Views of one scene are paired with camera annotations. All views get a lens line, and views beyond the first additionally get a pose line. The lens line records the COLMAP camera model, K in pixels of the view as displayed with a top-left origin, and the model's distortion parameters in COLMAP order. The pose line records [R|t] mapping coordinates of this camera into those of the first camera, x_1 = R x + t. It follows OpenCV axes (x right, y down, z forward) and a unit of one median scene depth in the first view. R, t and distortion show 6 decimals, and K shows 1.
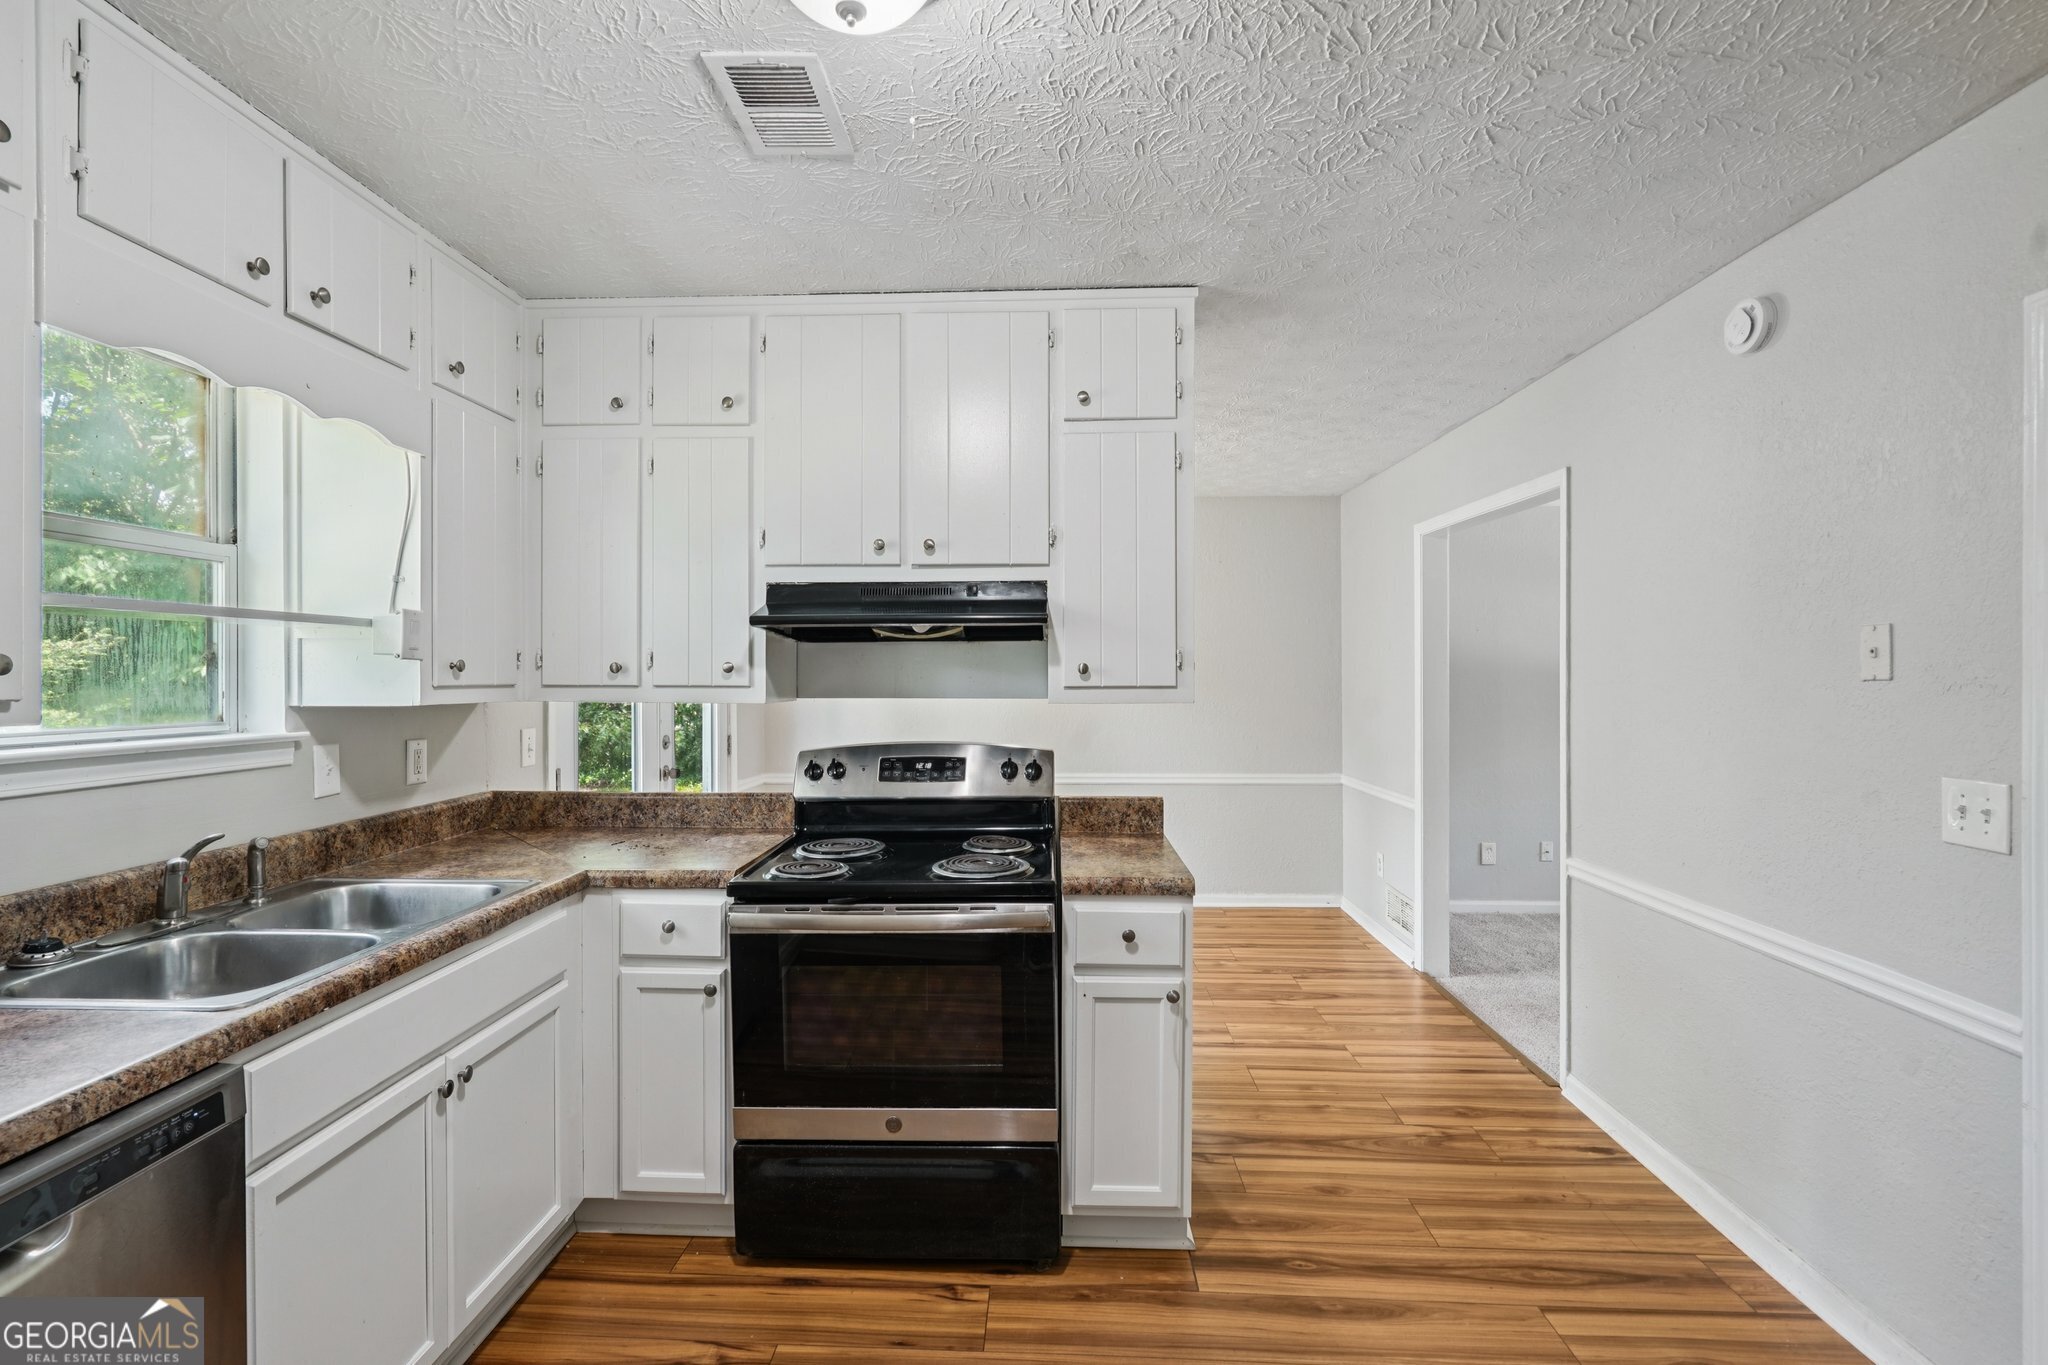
lens RADIAL K [[937.5, 0, 1020.7], [0, 937.5, 673.5], [0, 0, 1]] dist [-0.006981, 0.001374]
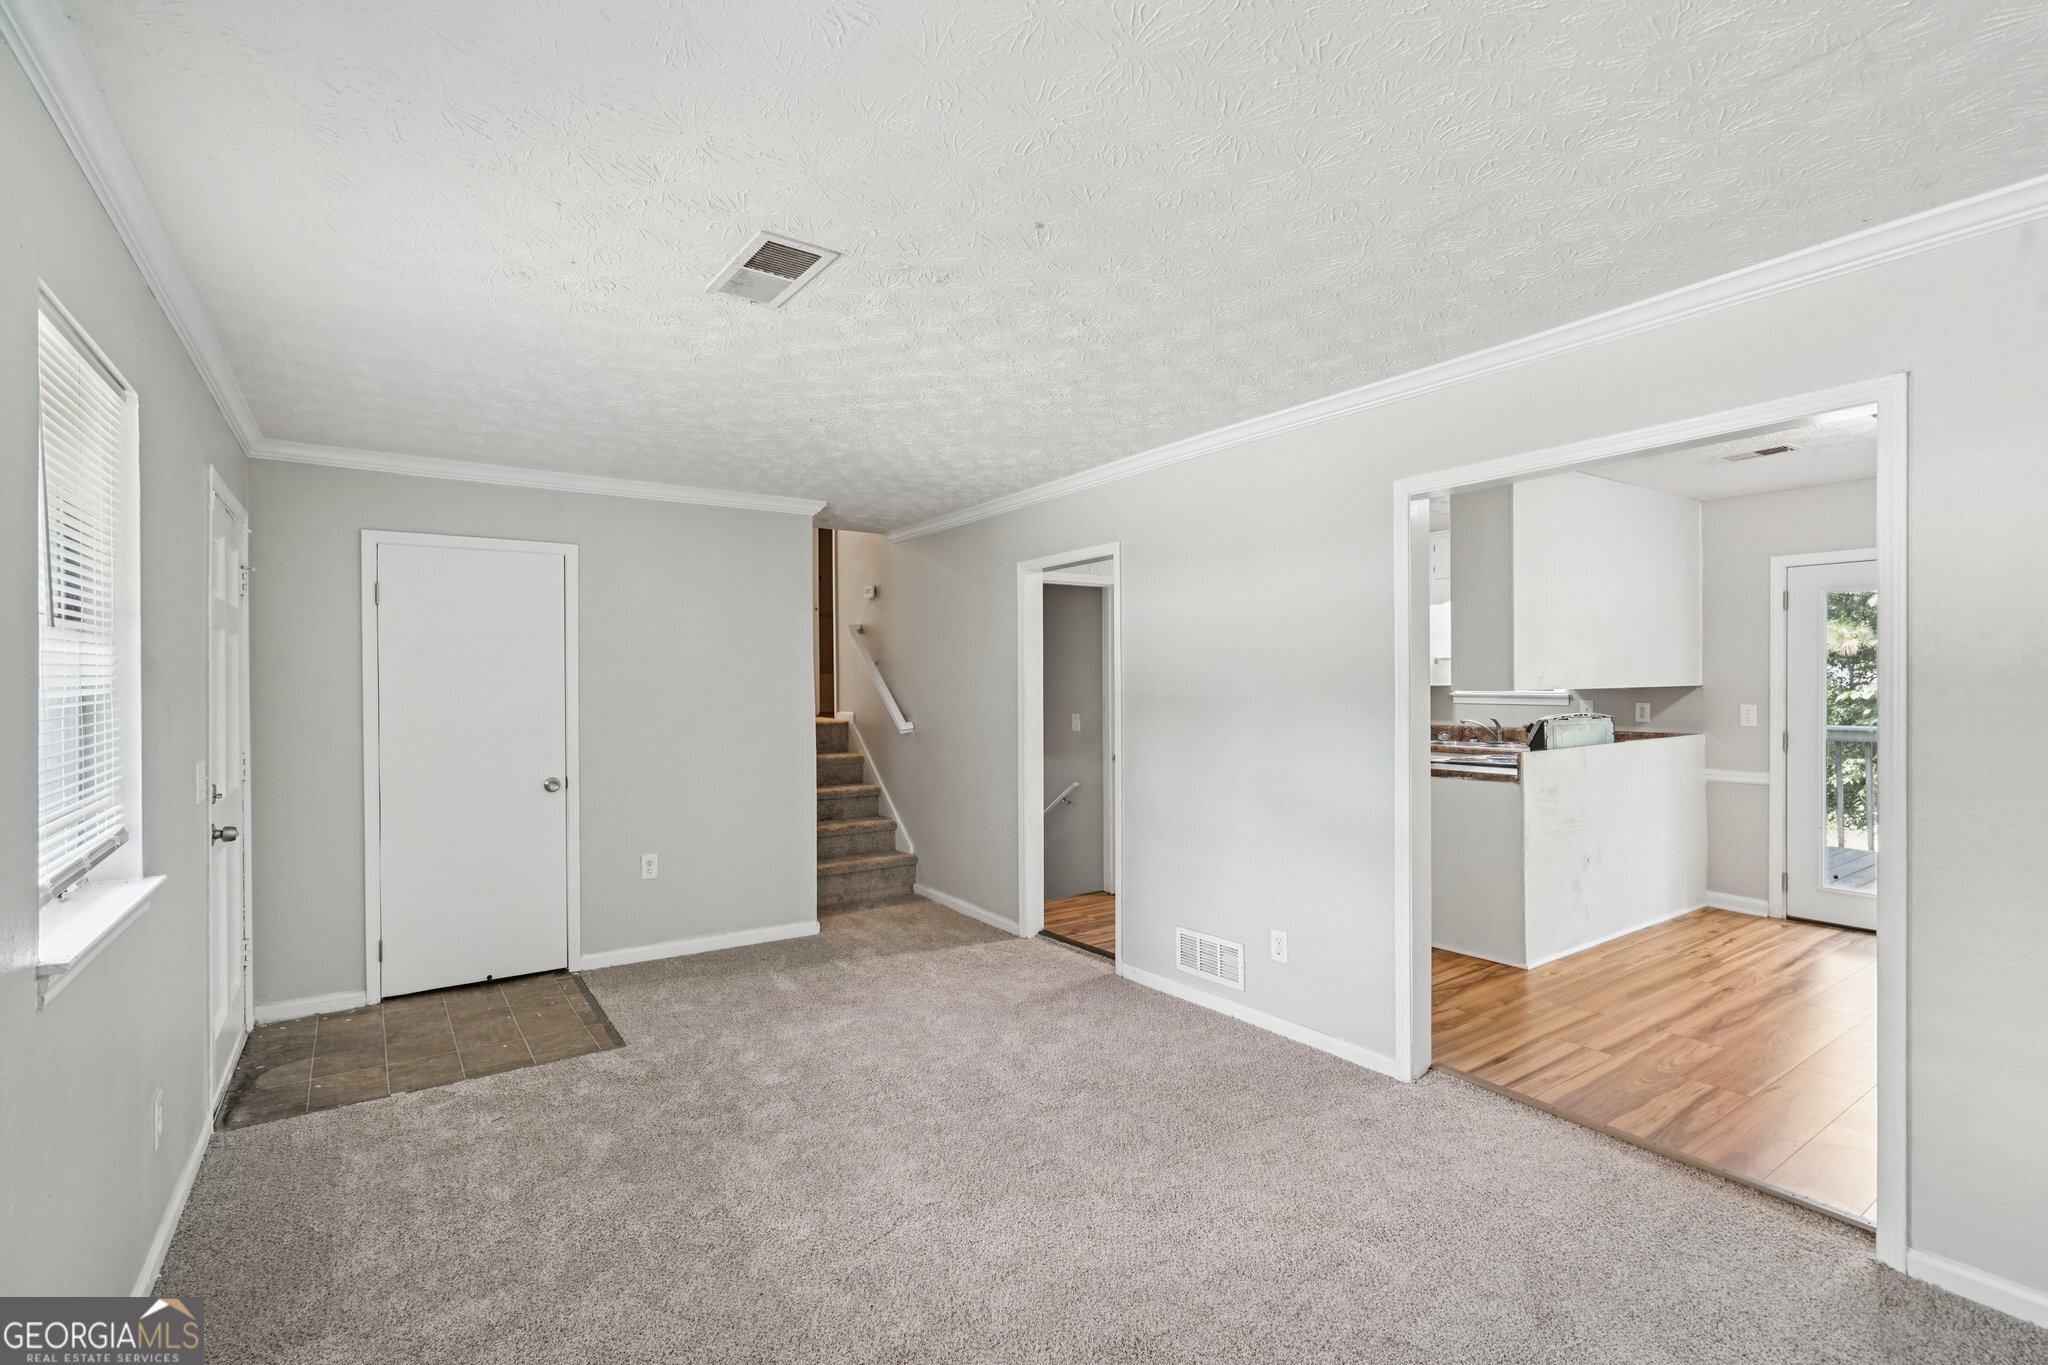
lens RADIAL K [[937.5, 0, 1005.7], [0, 937.5, 684.0], [0, 0, 1]] dist [-0.006981, 0.001374]
pose [[-0.805132, 0.010068, -0.593010, 1.990994], [0.008963, 0.999948, 0.004809, 0.001023], [0.593028, -0.001443, -0.805181, 1.965204]]
